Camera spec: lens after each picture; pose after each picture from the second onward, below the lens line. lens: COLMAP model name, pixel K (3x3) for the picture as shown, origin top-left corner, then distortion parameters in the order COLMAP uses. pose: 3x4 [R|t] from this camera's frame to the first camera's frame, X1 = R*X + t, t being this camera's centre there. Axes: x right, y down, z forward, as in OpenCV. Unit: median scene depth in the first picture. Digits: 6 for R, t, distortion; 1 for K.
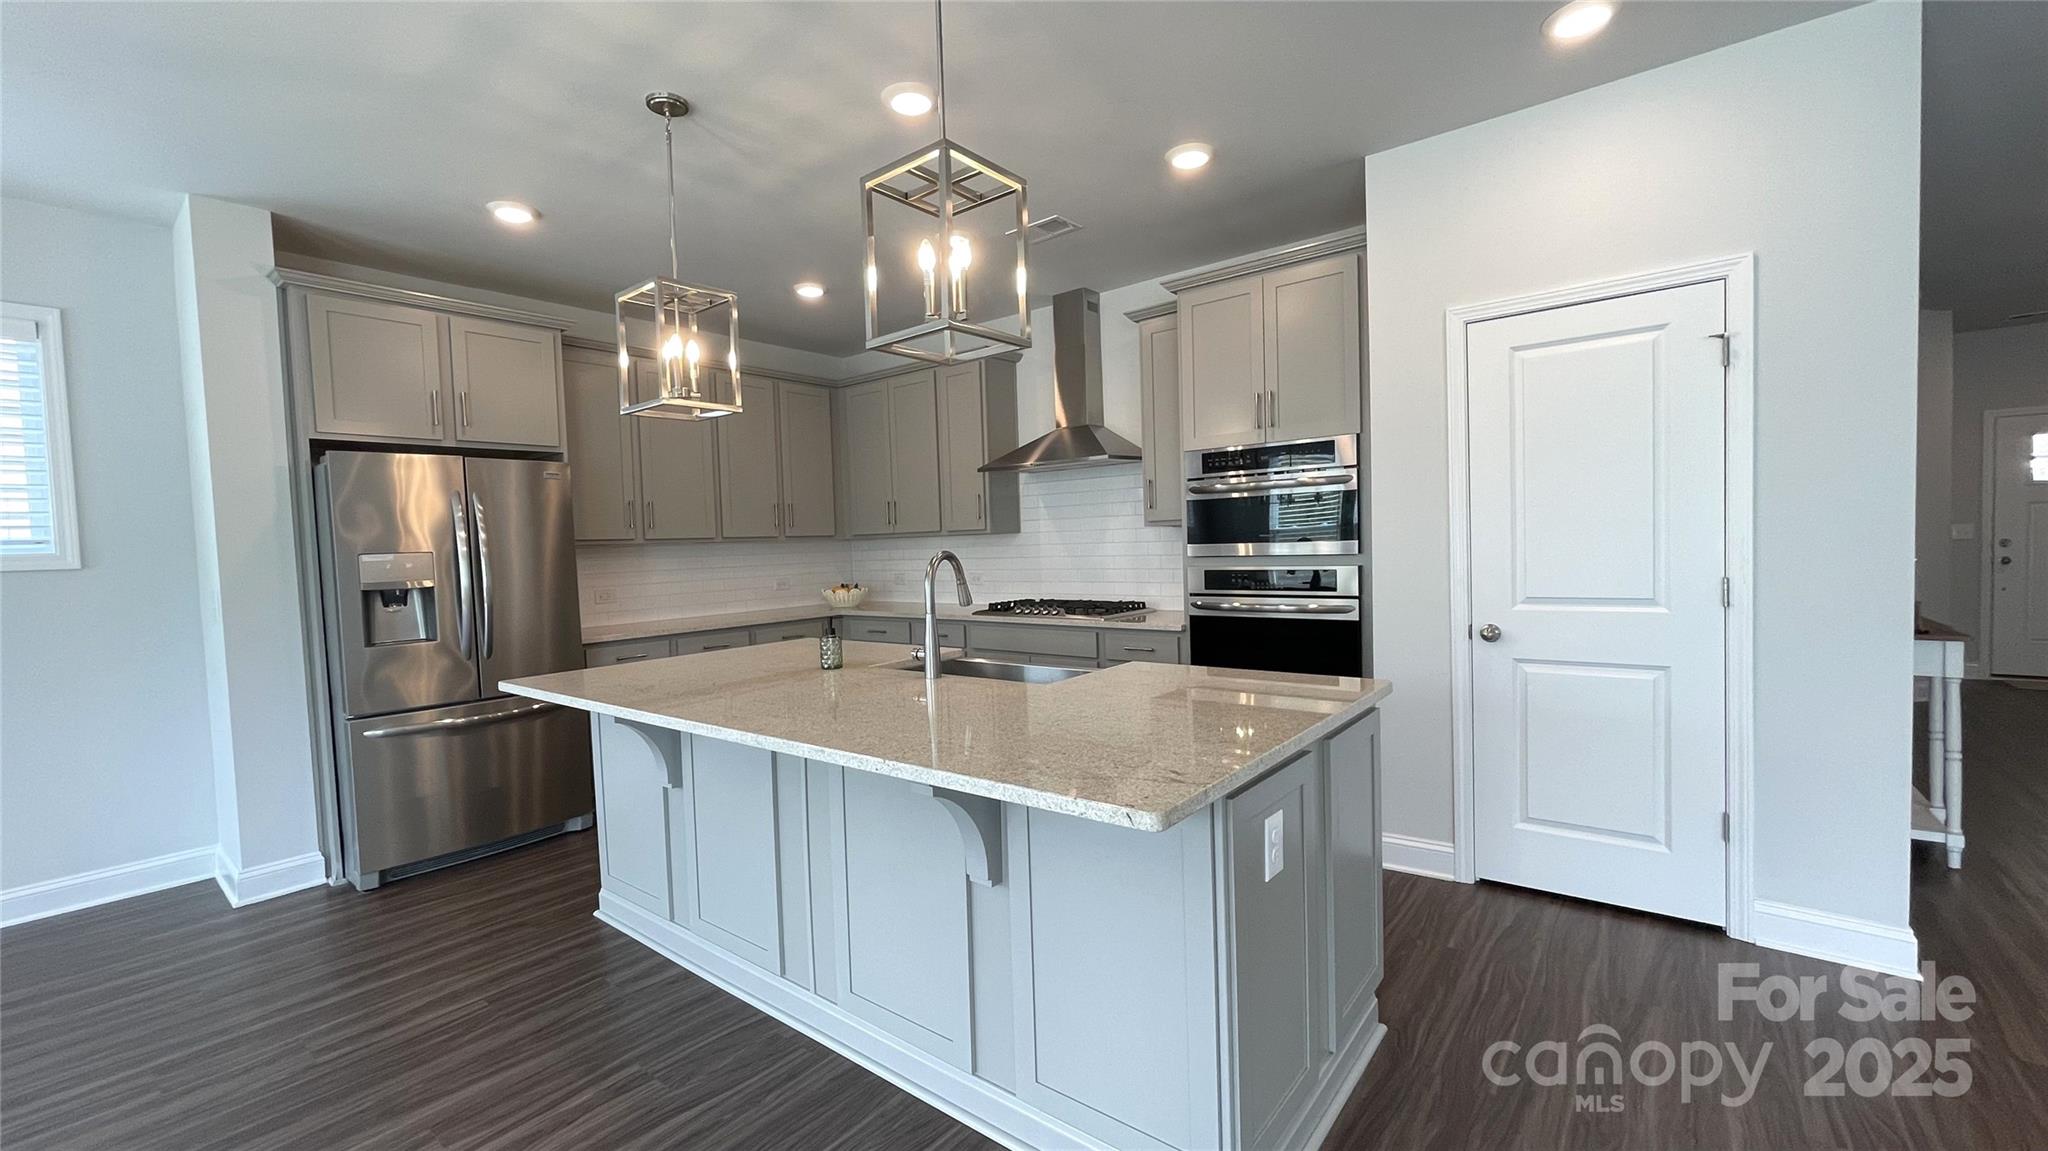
lens RADIAL K [[807.3, 0, 1024.0], [0, 807.3, 575.5], [0, 0, 1]] dist [0.000664, 0.000074]
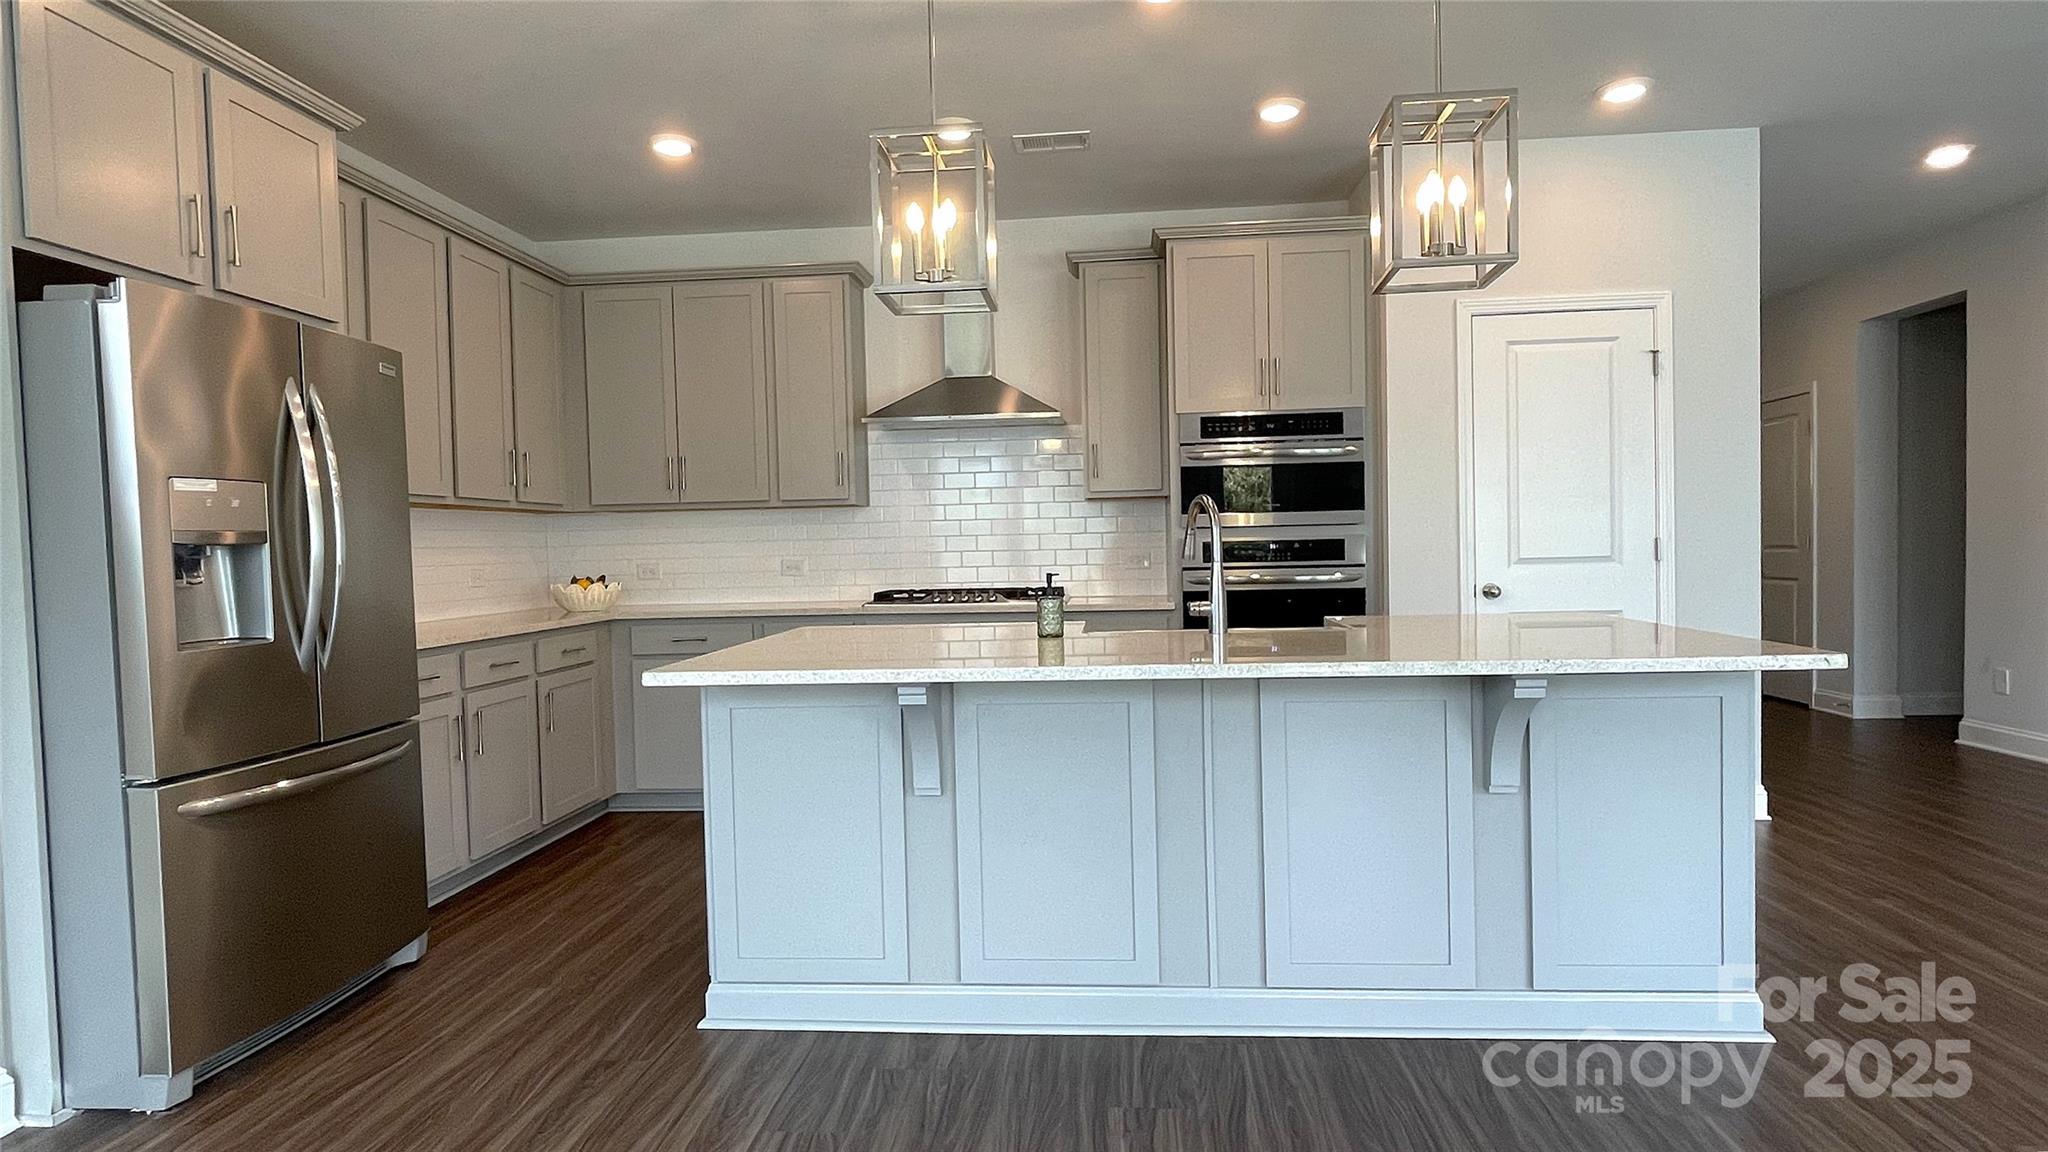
lens RADIAL K [[1070.7, 0, 1024.0], [0, 1070.7, 576.0], [0, 0, 1]] dist [-0.002337, -0.001143]
pose [[0.839009, -0.002931, 0.544110, -0.693501], [0.018537, 0.999559, -0.023200, 0.063775], [-0.543802, 0.029551, 0.838693, 0.090241]]
